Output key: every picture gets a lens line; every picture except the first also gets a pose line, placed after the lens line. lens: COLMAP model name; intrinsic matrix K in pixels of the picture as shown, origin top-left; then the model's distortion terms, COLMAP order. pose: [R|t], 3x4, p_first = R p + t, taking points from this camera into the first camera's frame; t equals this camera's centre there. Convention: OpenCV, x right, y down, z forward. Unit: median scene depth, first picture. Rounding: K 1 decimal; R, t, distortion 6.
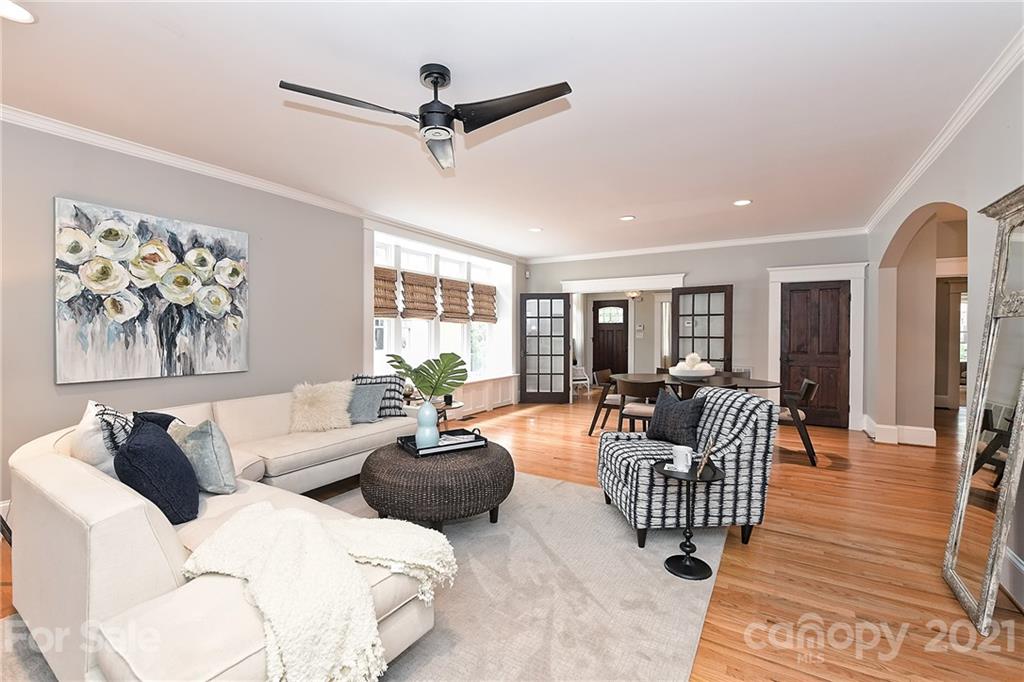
lens RADIAL K [[446.5, 0, 516.3], [0, 446.5, 334.8], [0, 0, 1]] dist [-0.000083, -0.000361]
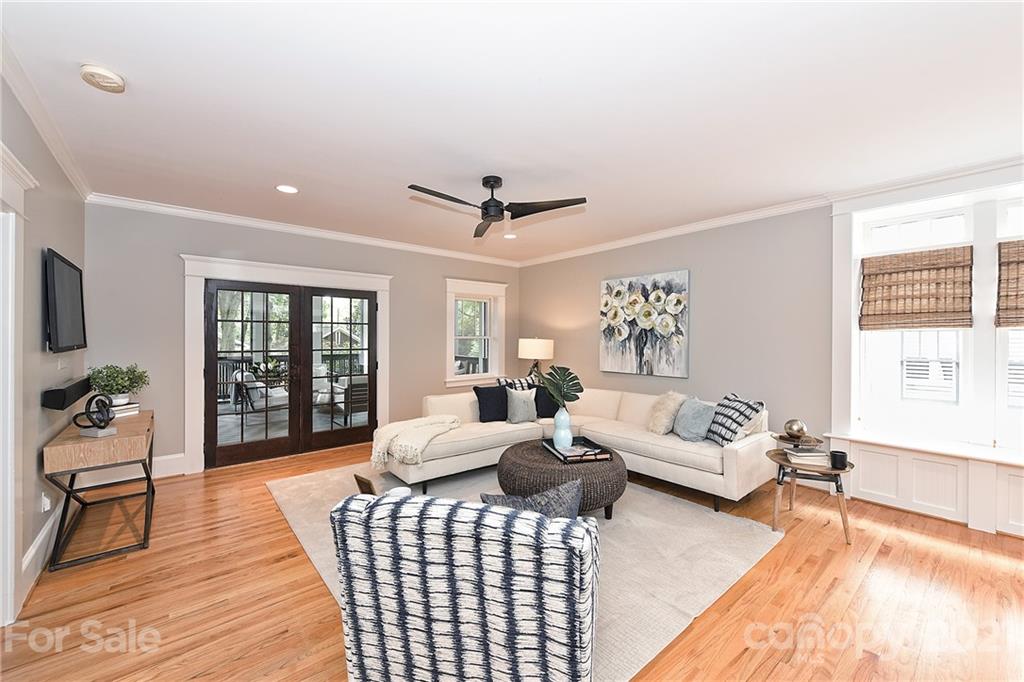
lens RADIAL K [[400.9, 0, 513.6], [0, 400.9, 338.2], [0, 0, 1]] dist [0.000263, -0.000329]
pose [[-0.333592, -0.007231, -0.942690, 0.728002], [-0.011596, 0.999926, -0.003566, -0.025330], [0.942646, 0.009742, -0.333651, 1.036242]]
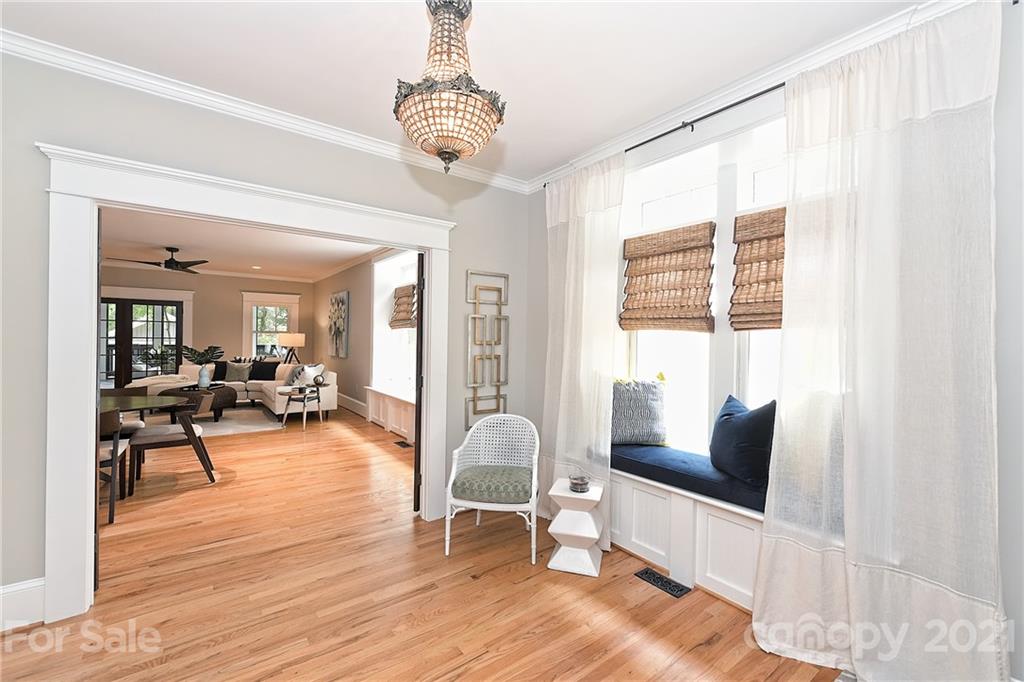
lens RADIAL K [[424.5, 0, 513.8], [0, 424.5, 332.3], [0, 0, 1]] dist [0.000492, -0.001244]
pose [[-0.369845, -0.023421, -0.928798, 1.069393], [-0.024024, 0.999589, -0.015639, -0.027783], [0.928783, 0.016529, -0.370255, 2.820708]]
